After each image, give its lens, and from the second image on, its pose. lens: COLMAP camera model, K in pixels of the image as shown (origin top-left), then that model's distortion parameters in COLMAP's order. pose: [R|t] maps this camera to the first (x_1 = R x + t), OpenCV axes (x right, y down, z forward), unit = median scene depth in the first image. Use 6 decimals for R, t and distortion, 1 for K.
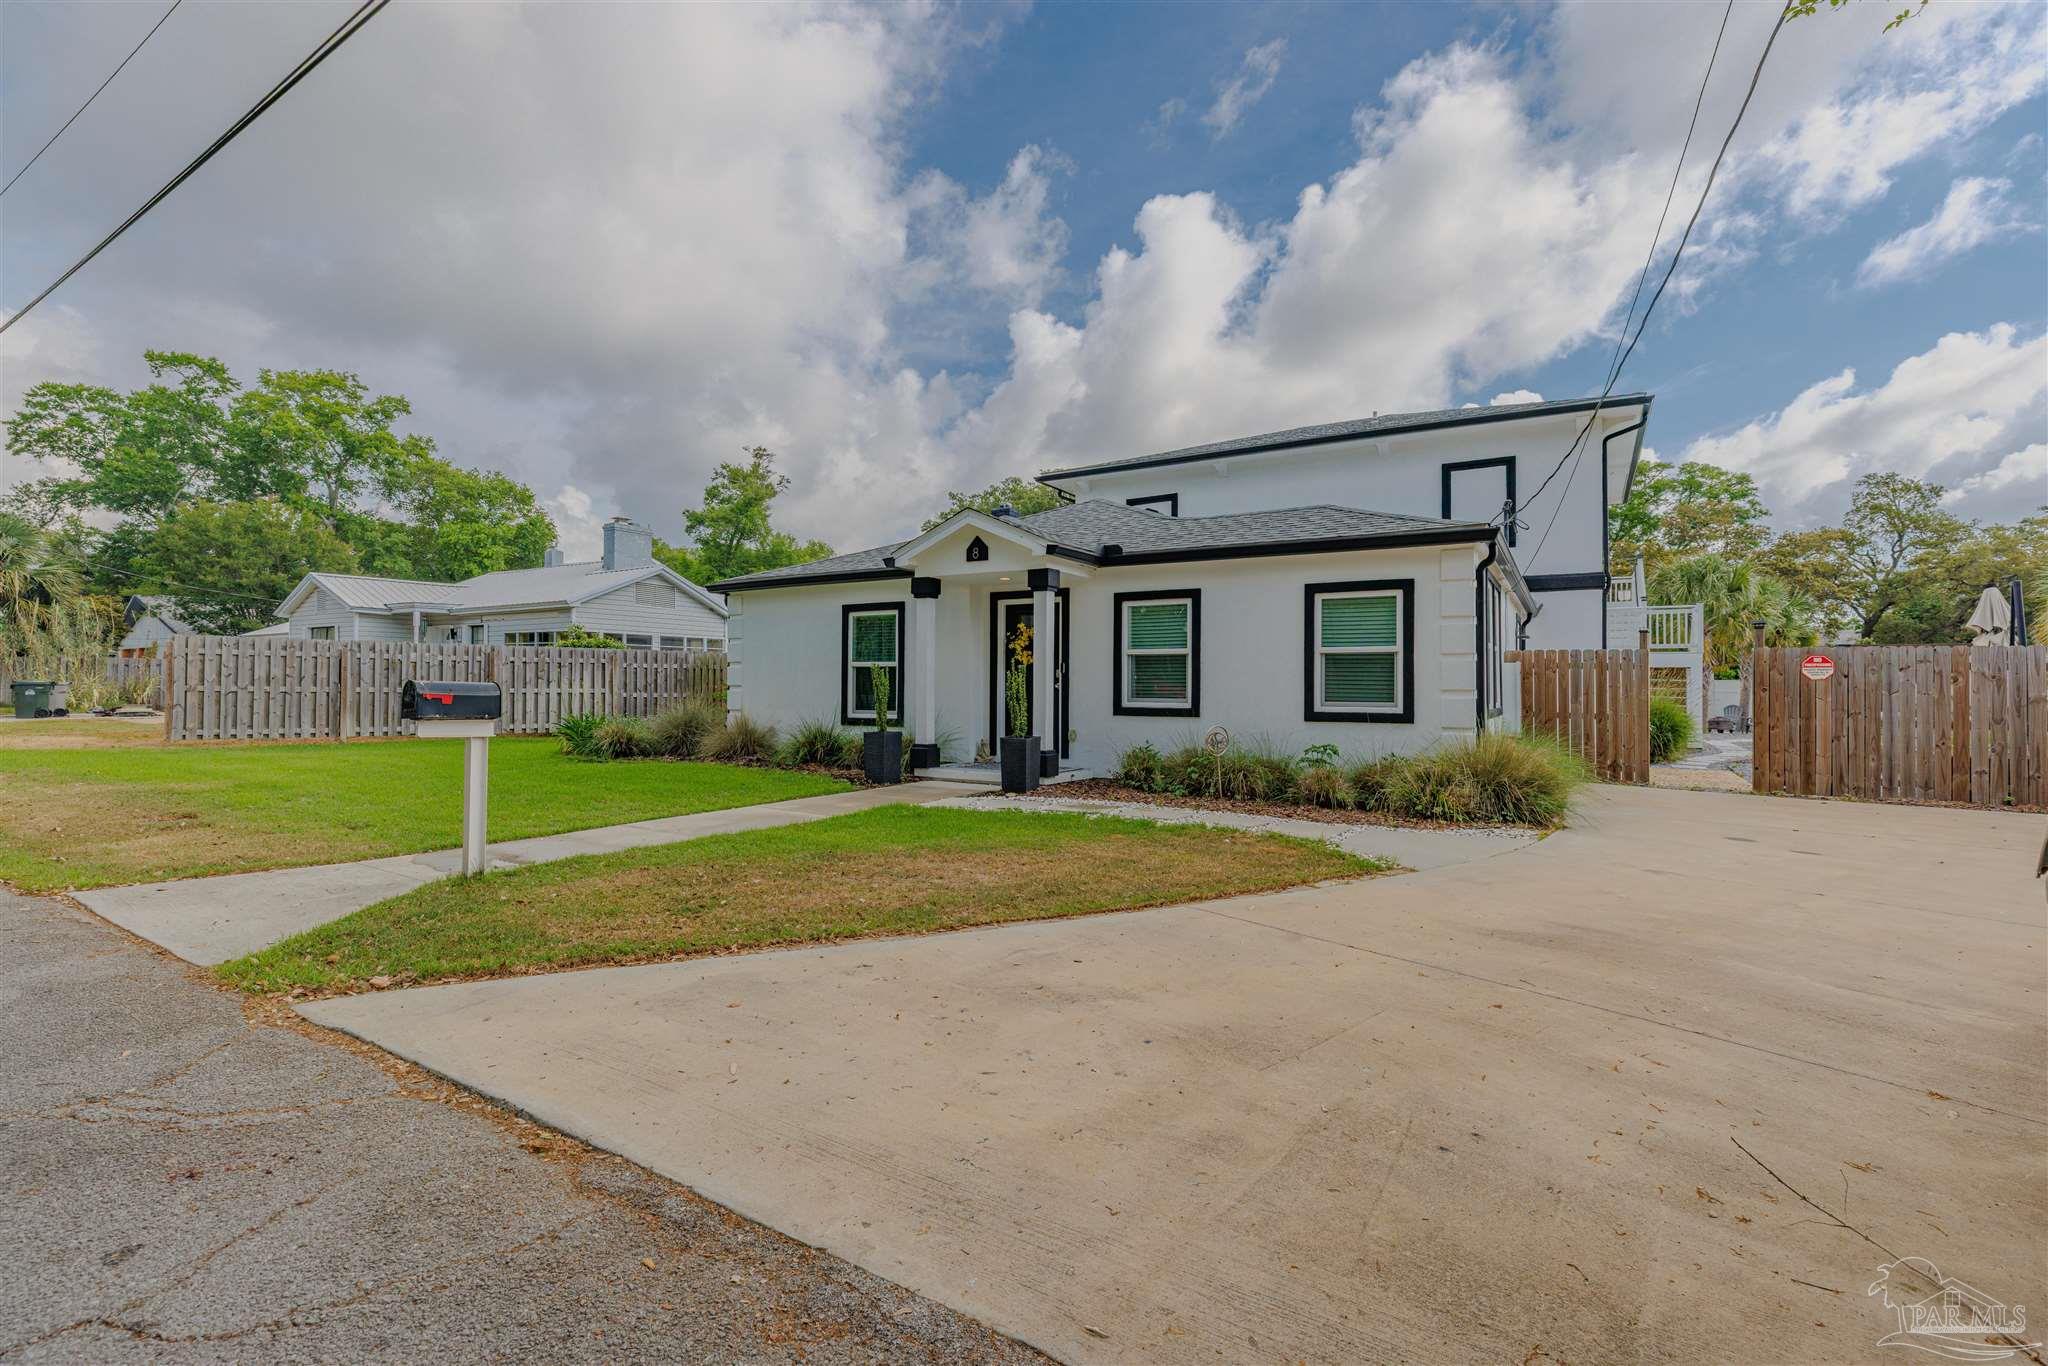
lens RADIAL K [[912.5, 0, 1020.8], [0, 912.5, 687.3], [0, 0, 1]] dist [0.000732, -0.000015]
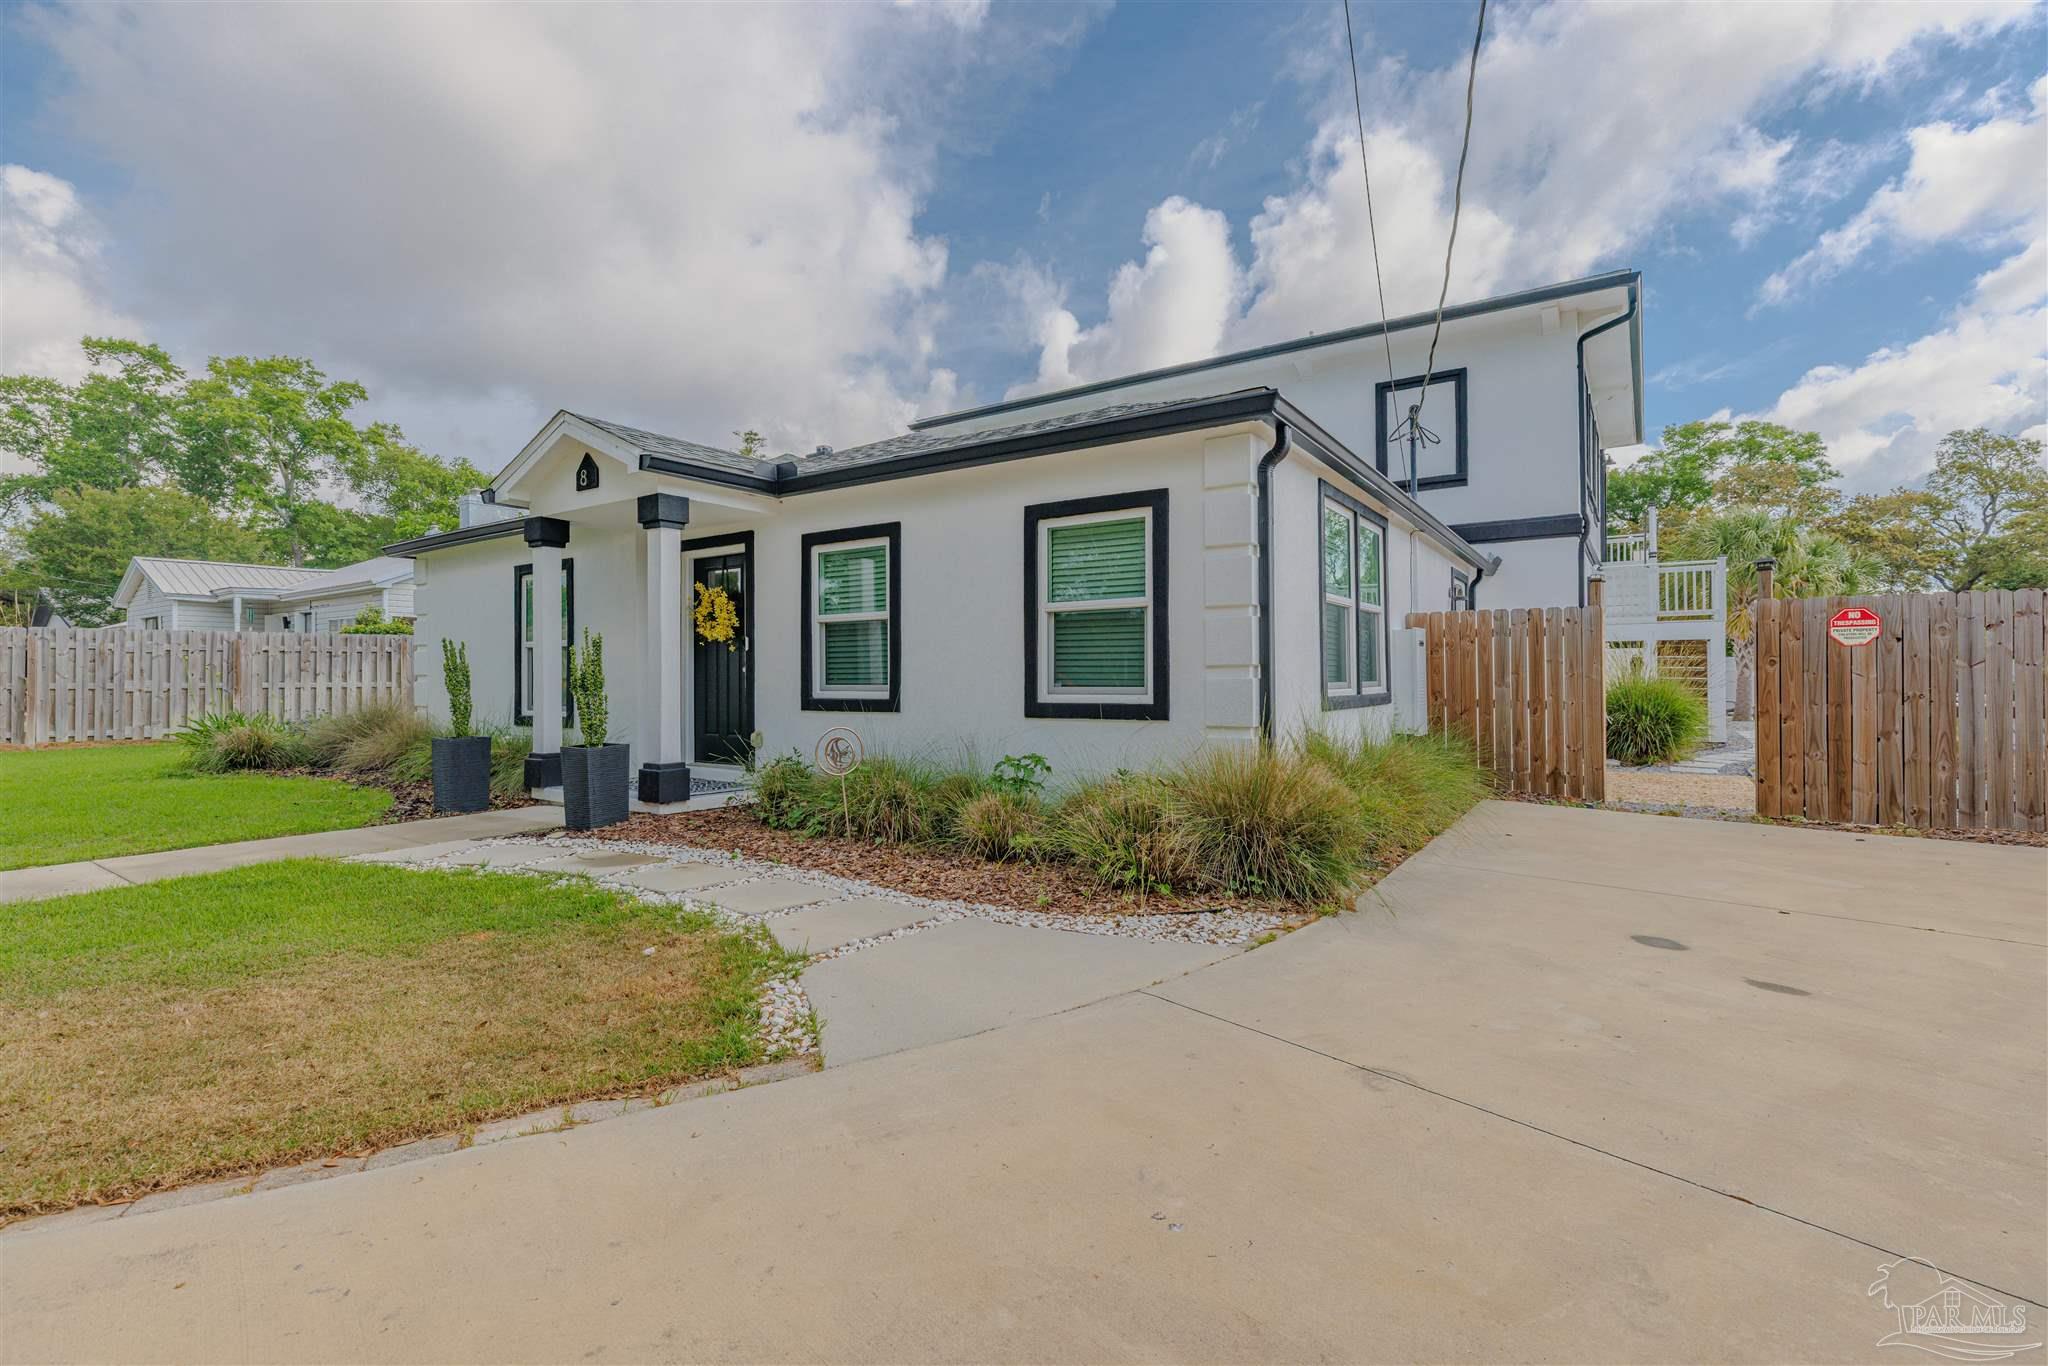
lens RADIAL K [[914.0, 0, 1024.0], [0, 914.0, 683.0], [0, 0, 1]] dist [0.000972, 0.000019]
pose [[0.998773, -0.010780, -0.048329, 0.181187], [0.011037, 0.999926, 0.005037, 0.005006], [0.048271, -0.005564, 0.998819, 0.185367]]
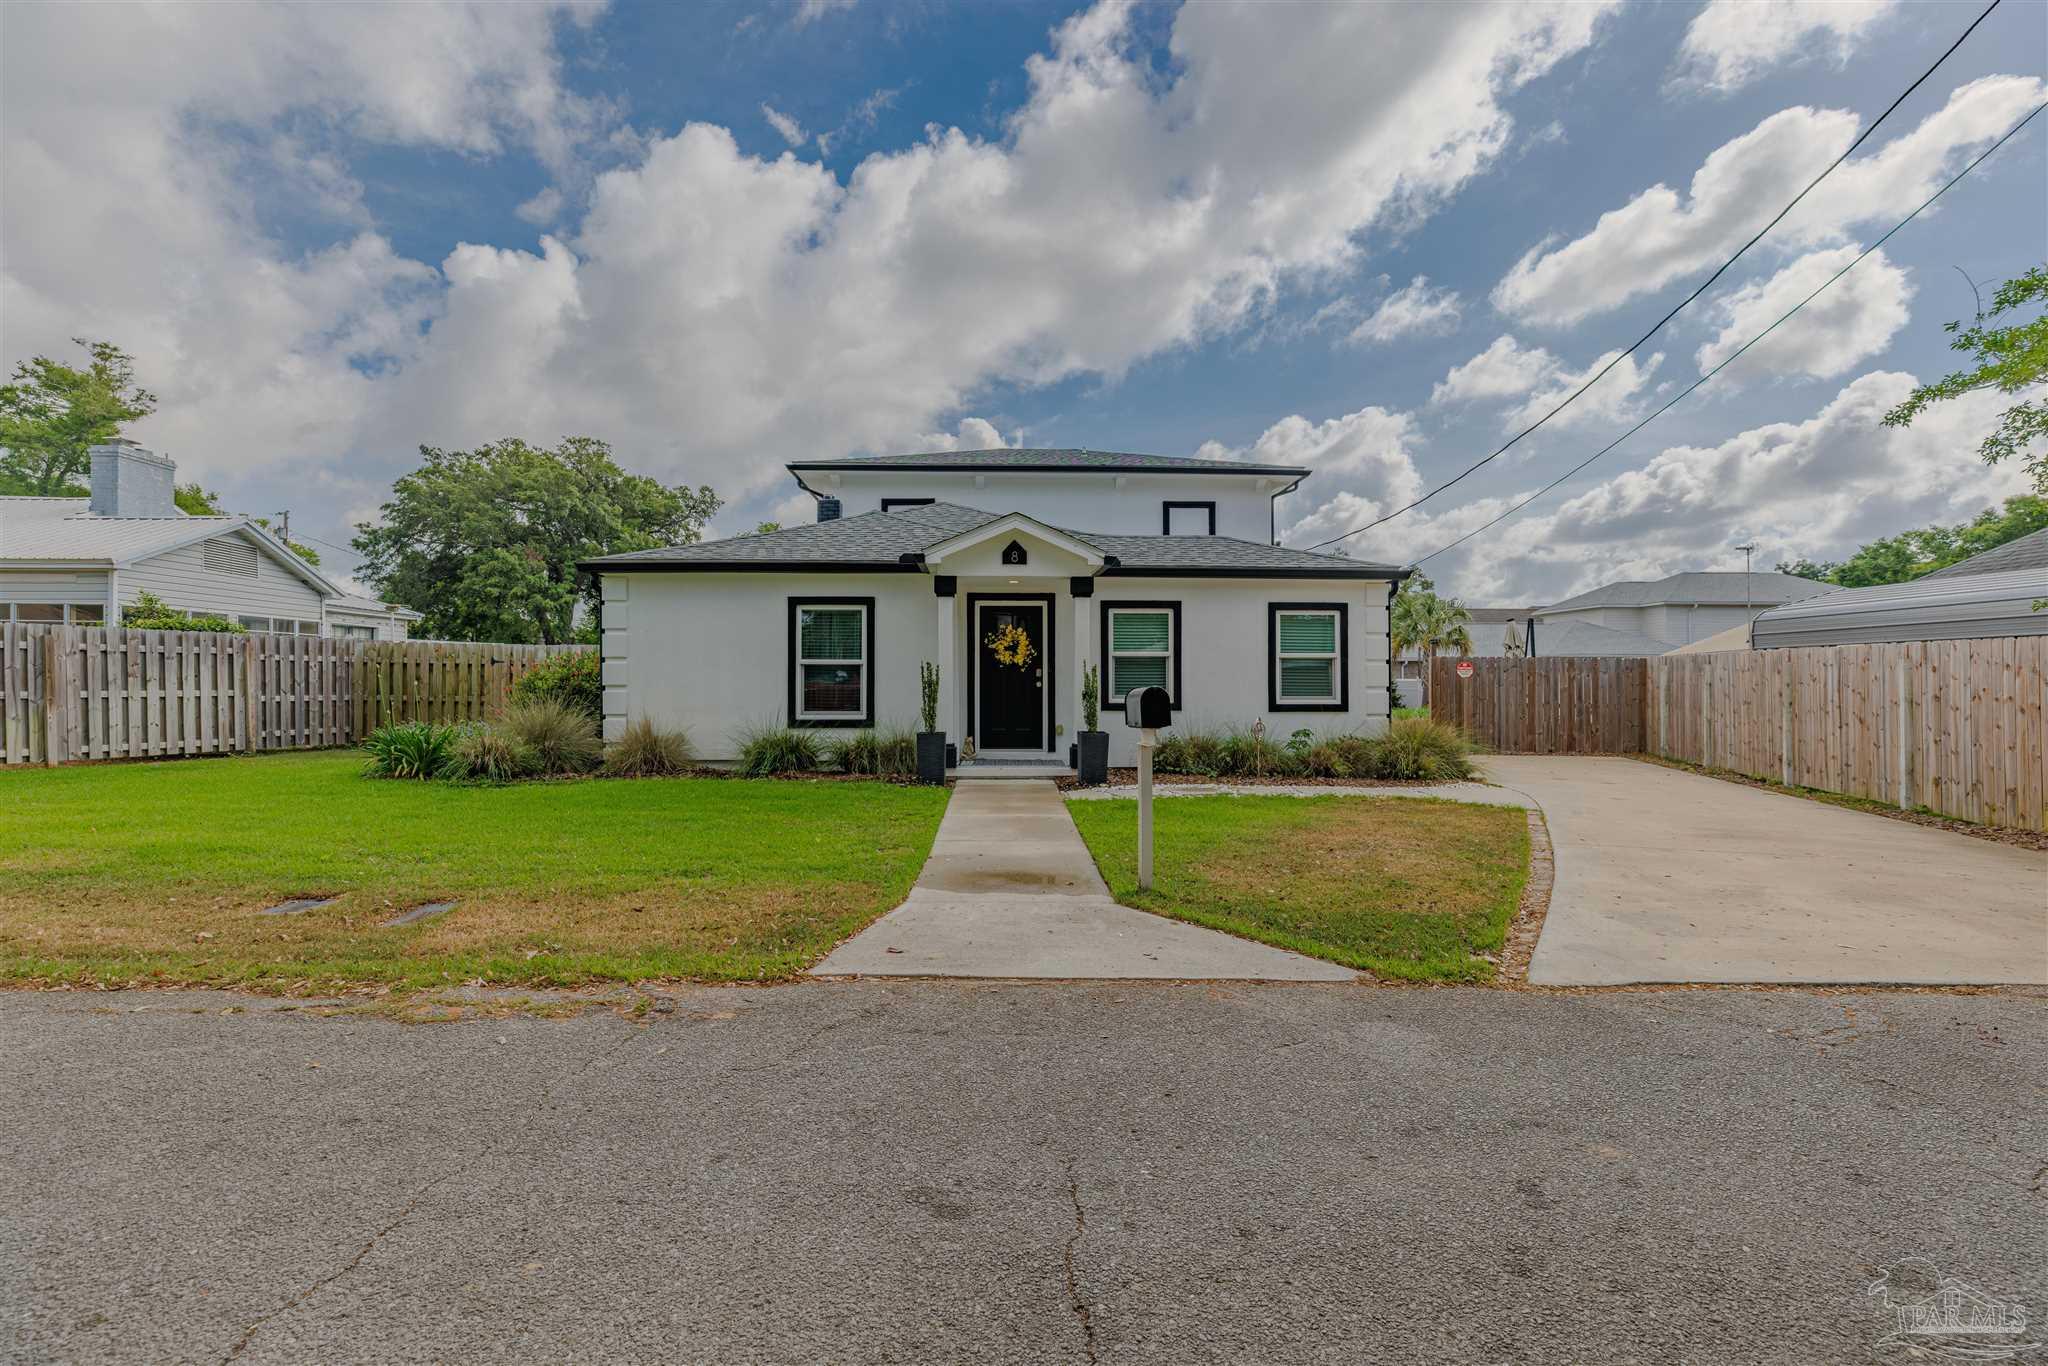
lens RADIAL K [[912.5, 0, 1020.8], [0, 912.5, 687.3], [0, 0, 1]] dist [0.000732, -0.000015]
pose [[0.831808, -0.007742, 0.555009, -0.355045], [0.003852, 0.999959, 0.008175, -0.004279], [-0.555050, -0.004662, 0.831804, 0.077098]]
